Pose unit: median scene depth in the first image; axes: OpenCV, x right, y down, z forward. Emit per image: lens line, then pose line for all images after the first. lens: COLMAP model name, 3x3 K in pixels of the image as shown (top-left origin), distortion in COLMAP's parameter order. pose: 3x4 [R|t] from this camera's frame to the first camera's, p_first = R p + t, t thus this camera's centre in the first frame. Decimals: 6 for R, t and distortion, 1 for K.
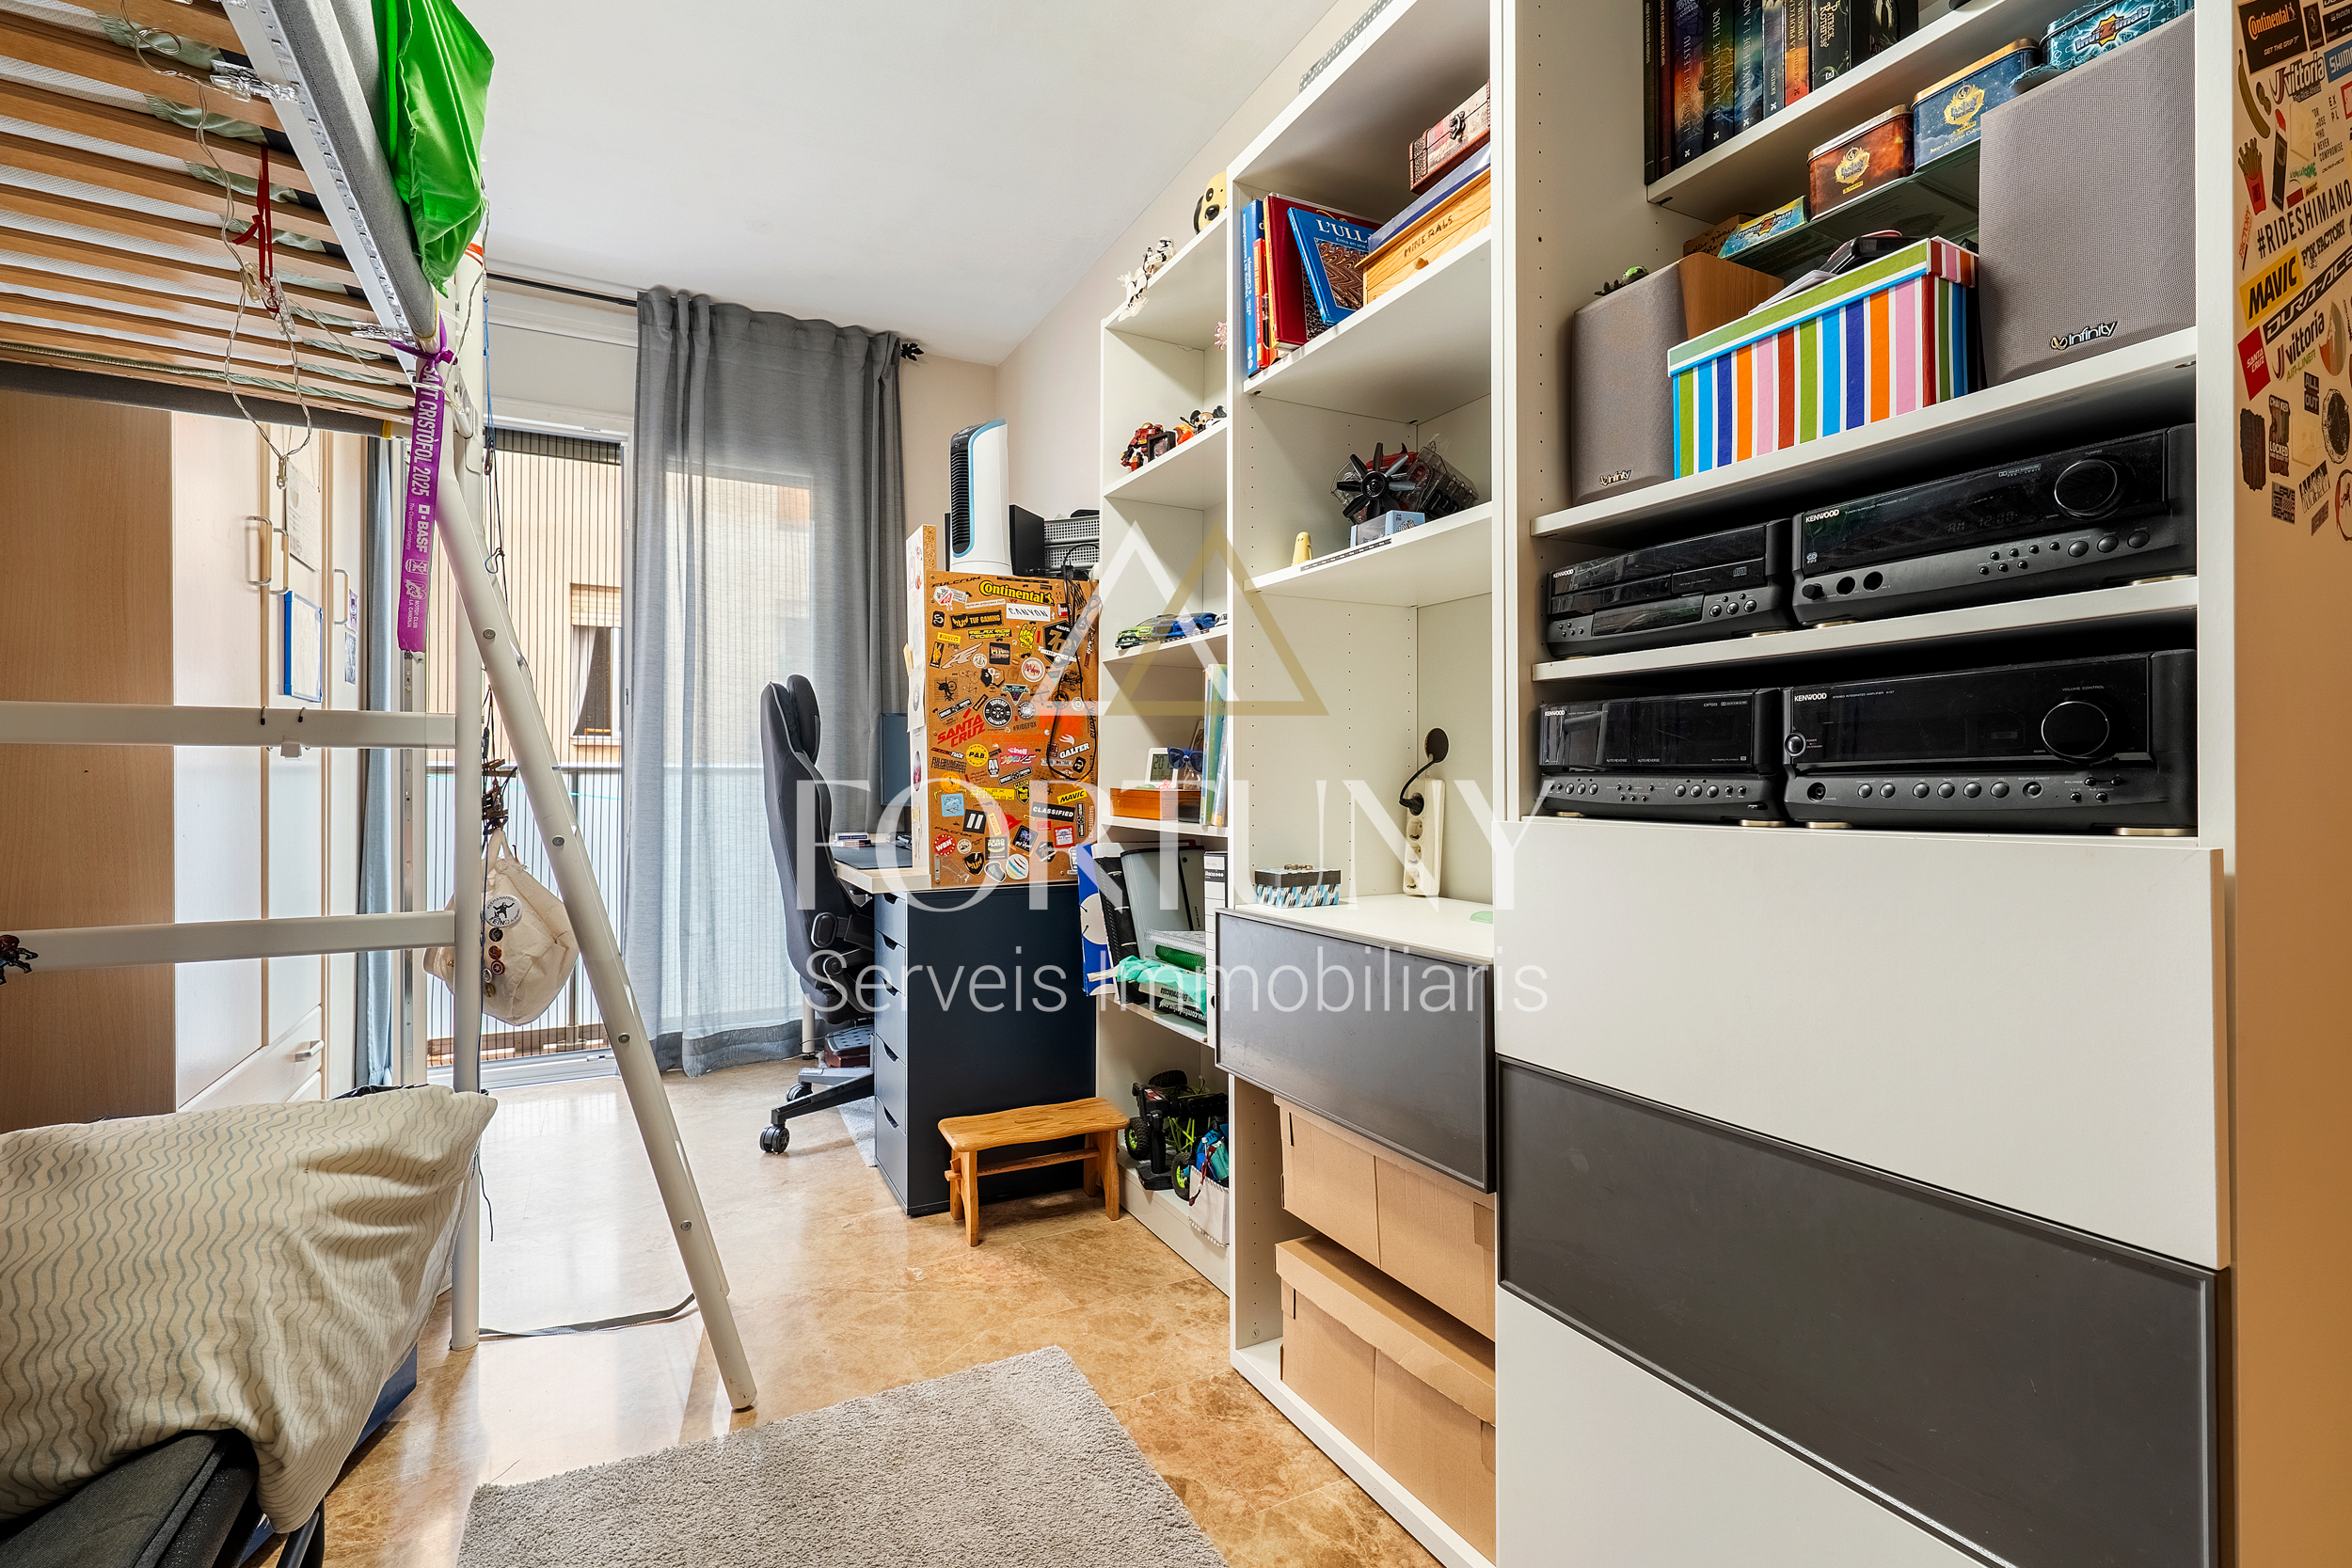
lens RADIAL K [[1069.6, 0, 1181.7], [0, 1069.6, 776.2], [0, 0, 1]] dist [0.005230, -0.000757]
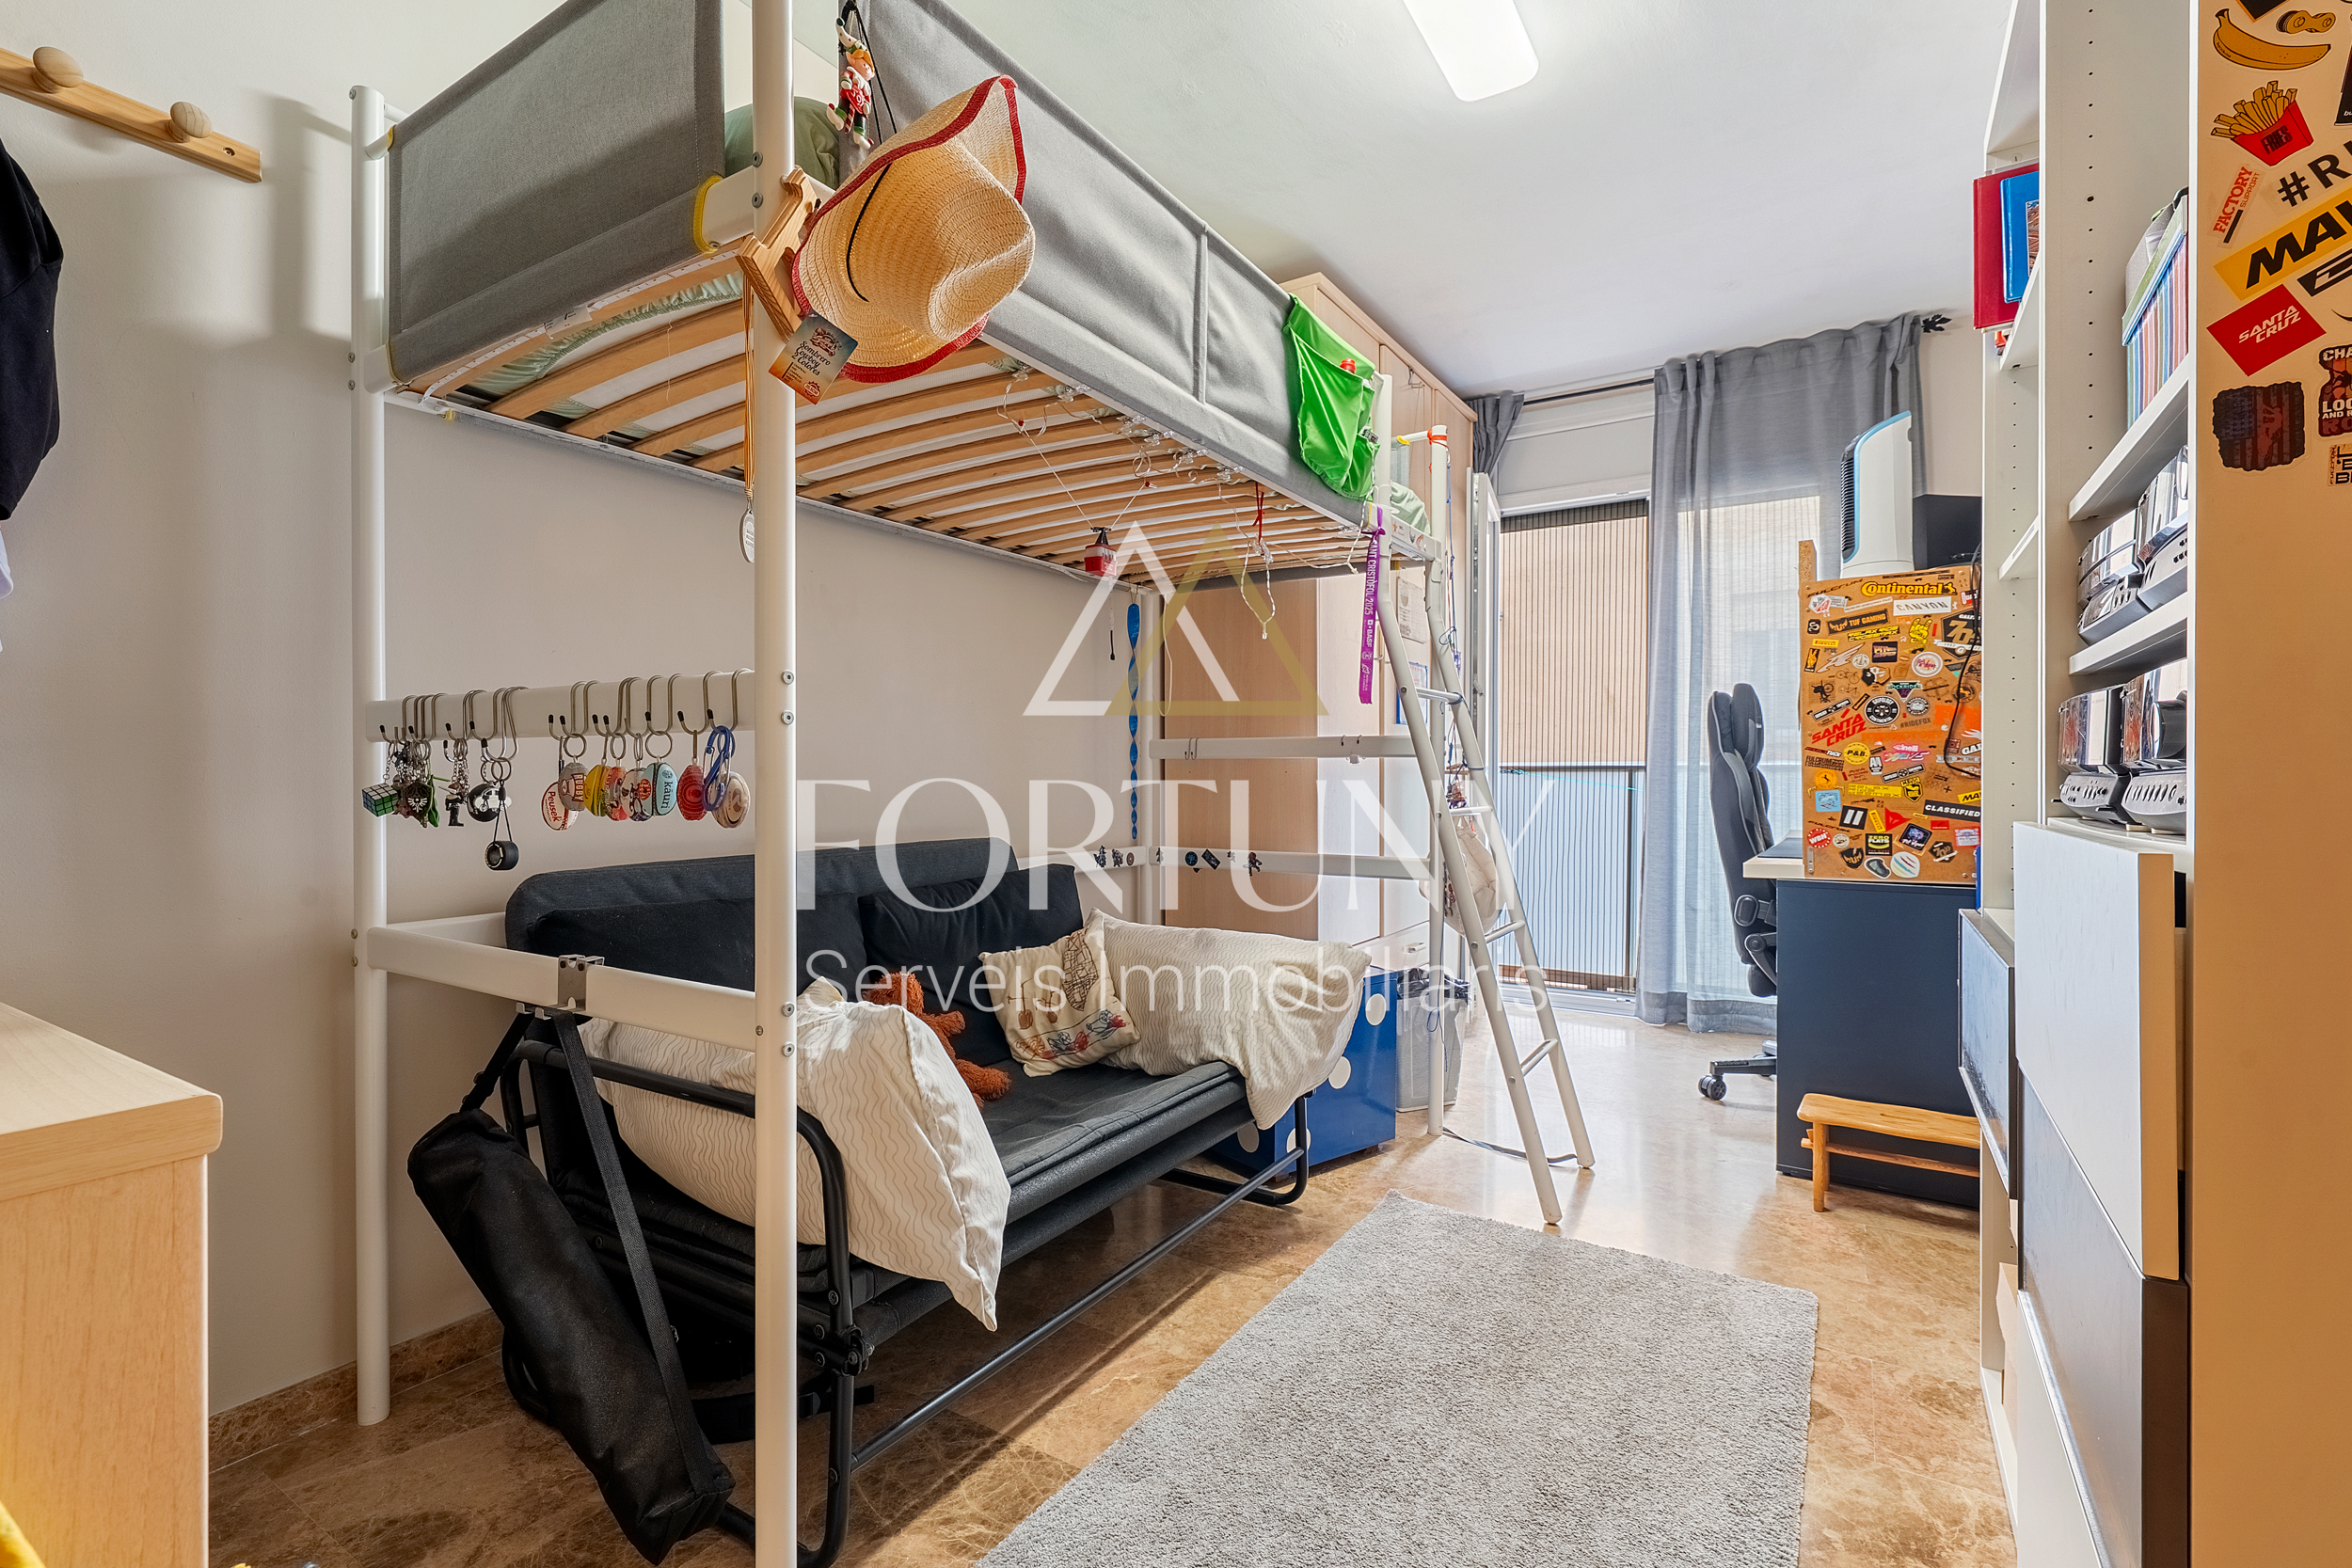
lens RADIAL K [[1069.6, 0, 1180.5], [0, 1069.6, 780.1], [0, 0, 1]] dist [0.005230, -0.000757]
pose [[0.491054, 0.004220, -0.871119, 0.384905], [0.003161, 0.999973, 0.006627, -0.002665], [0.871123, -0.006008, 0.491027, -0.074800]]
